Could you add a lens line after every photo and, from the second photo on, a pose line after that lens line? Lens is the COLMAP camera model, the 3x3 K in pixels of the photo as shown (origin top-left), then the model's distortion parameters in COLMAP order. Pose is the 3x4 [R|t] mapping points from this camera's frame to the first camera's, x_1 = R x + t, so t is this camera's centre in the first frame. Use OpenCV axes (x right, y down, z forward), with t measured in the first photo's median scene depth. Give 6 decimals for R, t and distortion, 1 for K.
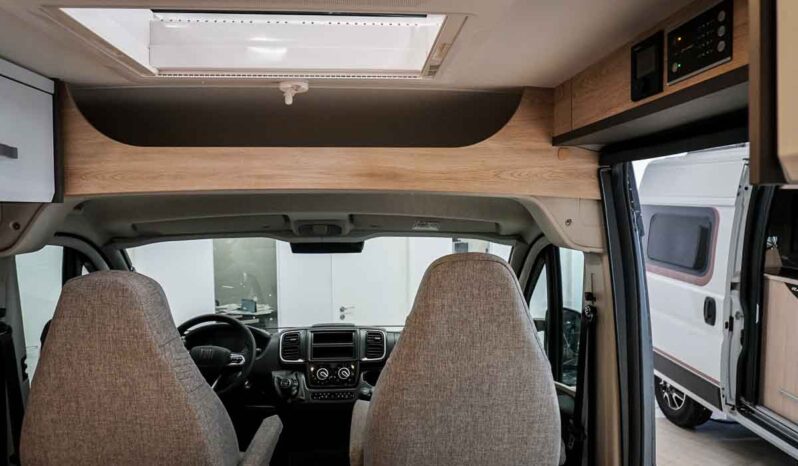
lens RADIAL K [[529.1, 0, 399.0], [0, 529.1, 233.0], [0, 0, 1]] dist [-0.023653, 0.000276]
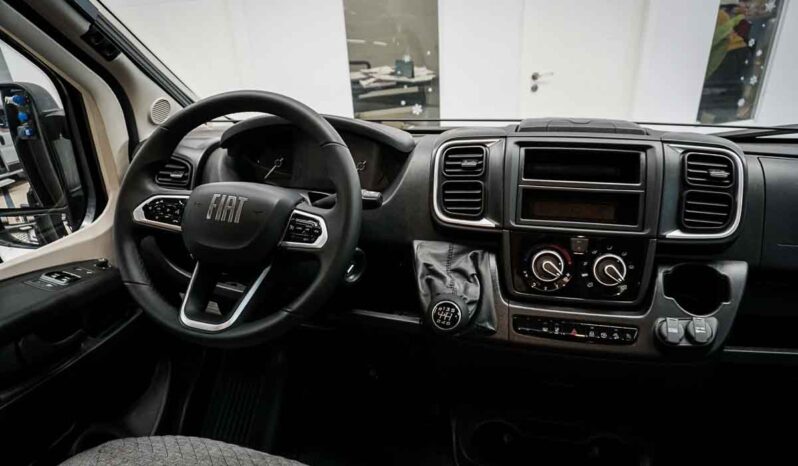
lens RADIAL K [[529.1, 0, 399.0], [0, 529.1, 233.0], [0, 0, 1]] dist [-0.023653, 0.000276]
pose [[0.953875, 0.100662, -0.282825, -0.137308], [0.028044, 0.908108, 0.417795, 0.089954], [0.298892, -0.406456, 0.863399, 0.645364]]
